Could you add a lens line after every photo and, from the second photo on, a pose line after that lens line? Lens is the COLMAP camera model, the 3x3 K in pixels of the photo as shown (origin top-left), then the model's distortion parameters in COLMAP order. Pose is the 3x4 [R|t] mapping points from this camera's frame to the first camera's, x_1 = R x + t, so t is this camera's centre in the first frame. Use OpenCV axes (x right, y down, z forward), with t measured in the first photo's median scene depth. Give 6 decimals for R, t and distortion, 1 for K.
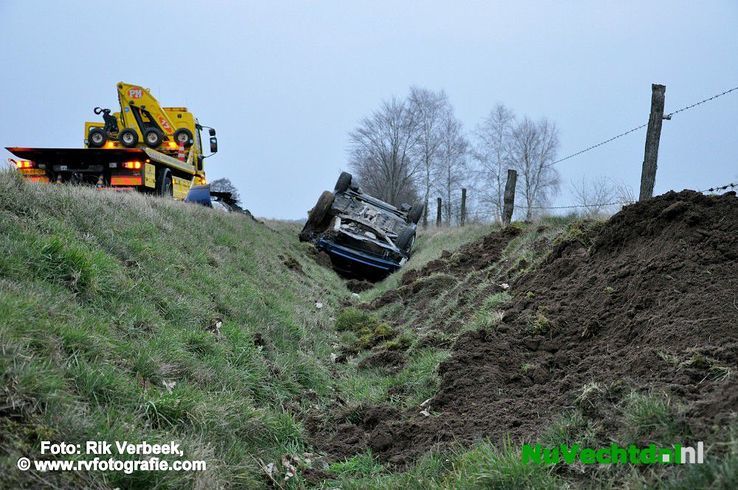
lens RADIAL K [[1002.7, 0, 371.2], [0, 1002.7, 253.3], [0, 0, 1]] dist [0.039141, 0.638877]
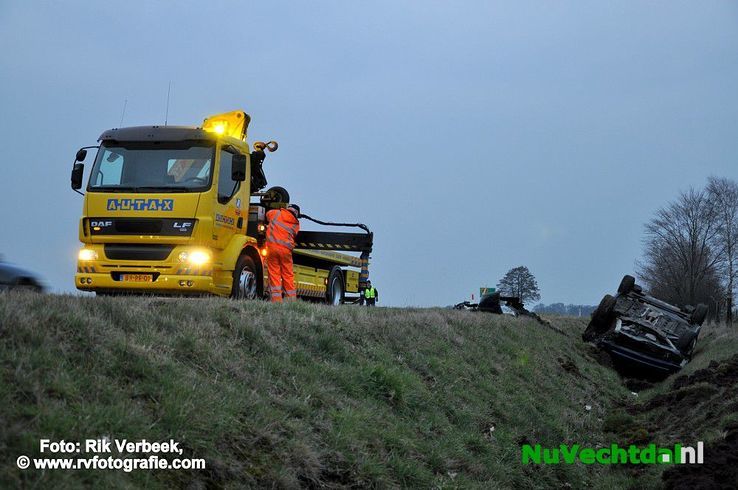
lens RADIAL K [[1002.7, 0, 371.2], [0, 1002.7, 253.3], [0, 0, 1]] dist [0.039141, 0.638877]
pose [[0.955735, -0.004995, -0.294186, 0.031929], [-0.017780, 0.997048, -0.074692, -0.021217], [0.293691, 0.076617, 0.952825, -0.121444]]
